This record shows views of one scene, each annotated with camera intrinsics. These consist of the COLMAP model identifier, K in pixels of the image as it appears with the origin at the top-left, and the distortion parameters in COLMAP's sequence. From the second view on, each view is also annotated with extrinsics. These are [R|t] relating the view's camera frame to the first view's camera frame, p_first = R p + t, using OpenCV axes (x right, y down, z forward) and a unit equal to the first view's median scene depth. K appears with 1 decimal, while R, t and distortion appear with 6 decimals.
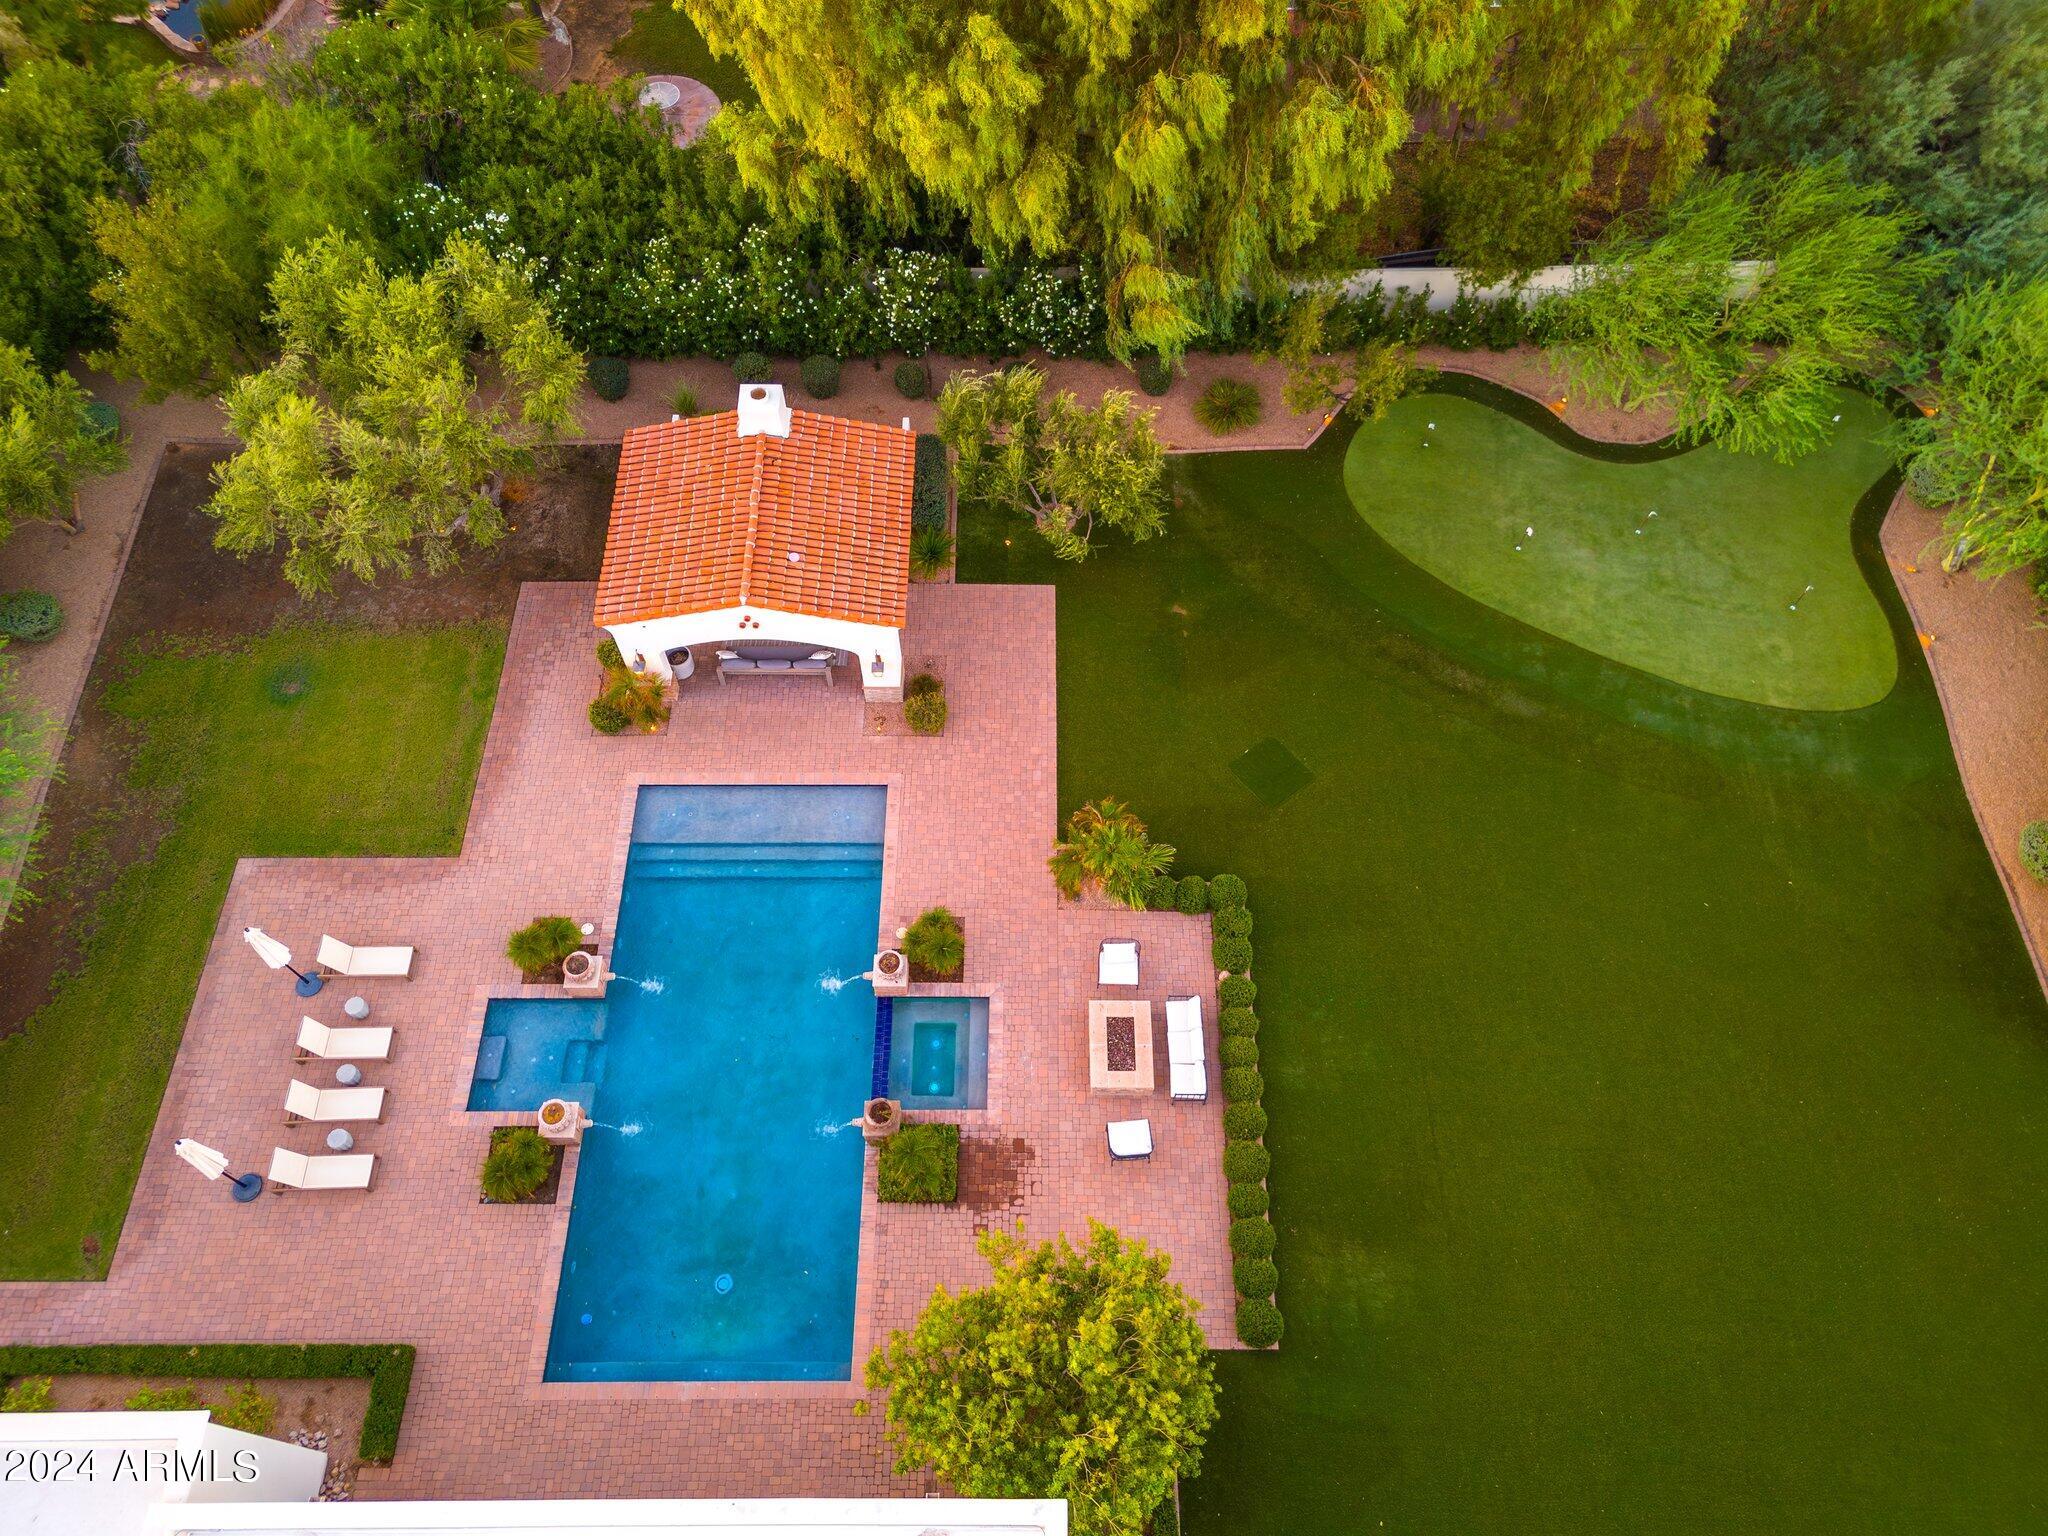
lens RADIAL K [[1488.6, 0, 1011.6], [0, 1488.6, 756.5], [0, 0, 1]] dist [0.063044, -0.001215]
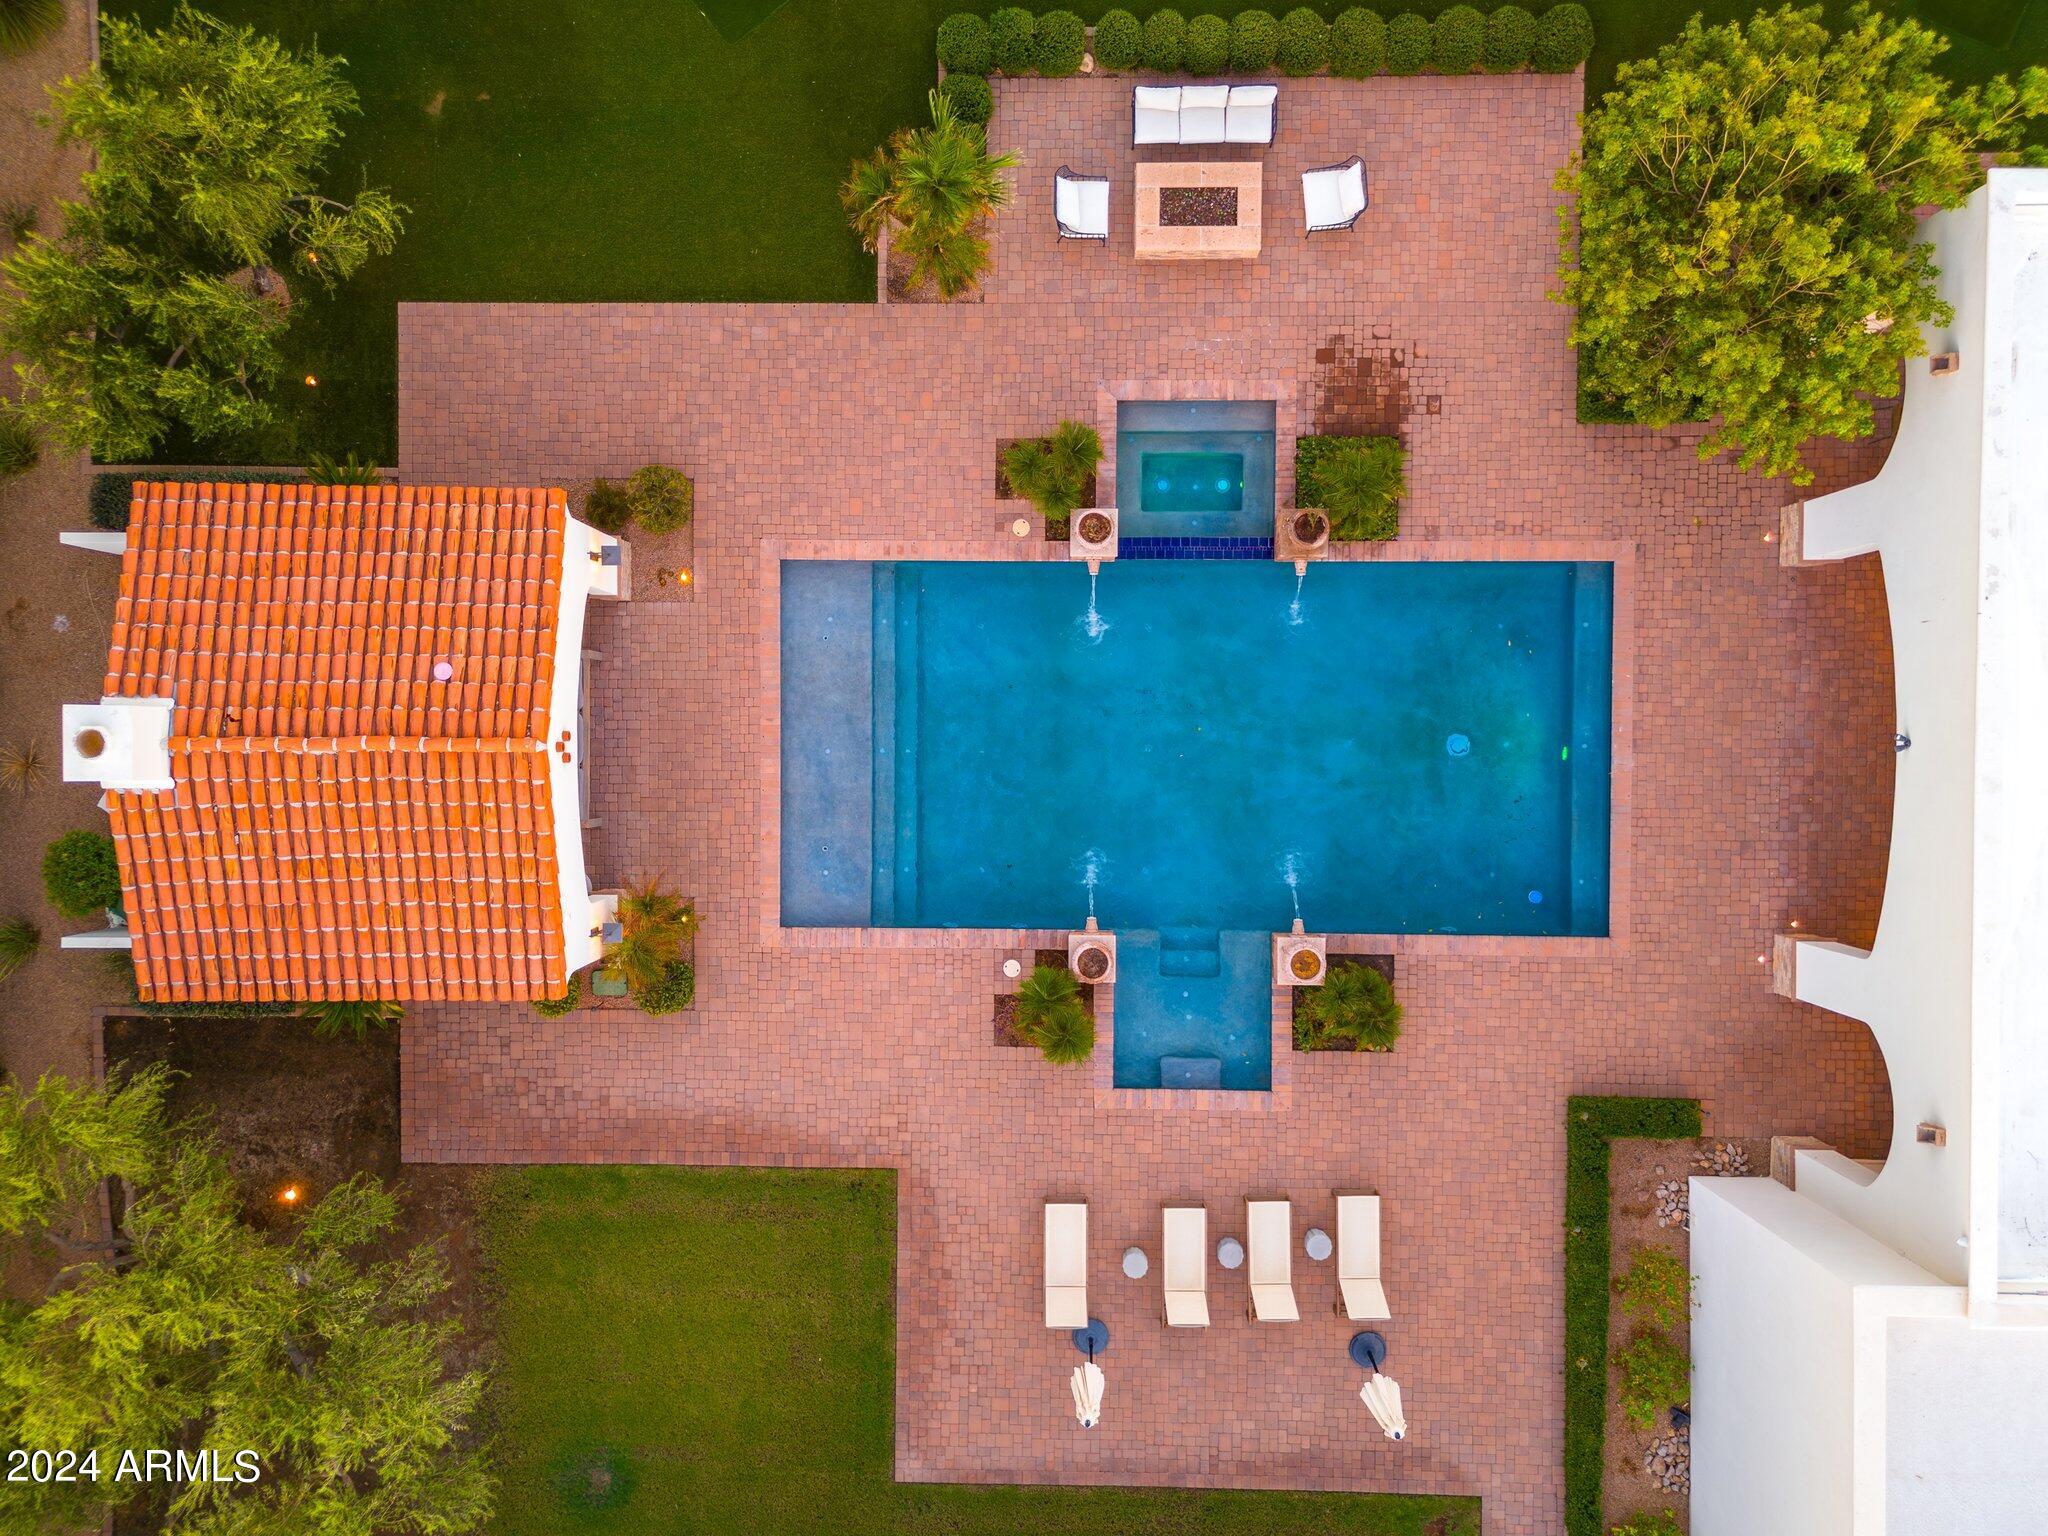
lens RADIAL K [[1504.4, 0, 1014.1], [0, 1504.4, 765.1], [0, 0, 1]] dist [0.070908, -0.040894]
pose [[0.000069, -0.999960, -0.008949, -0.183901], [0.875114, -0.004271, 0.483899, -0.234564], [-0.483918, -0.007865, 0.875078, 0.382611]]
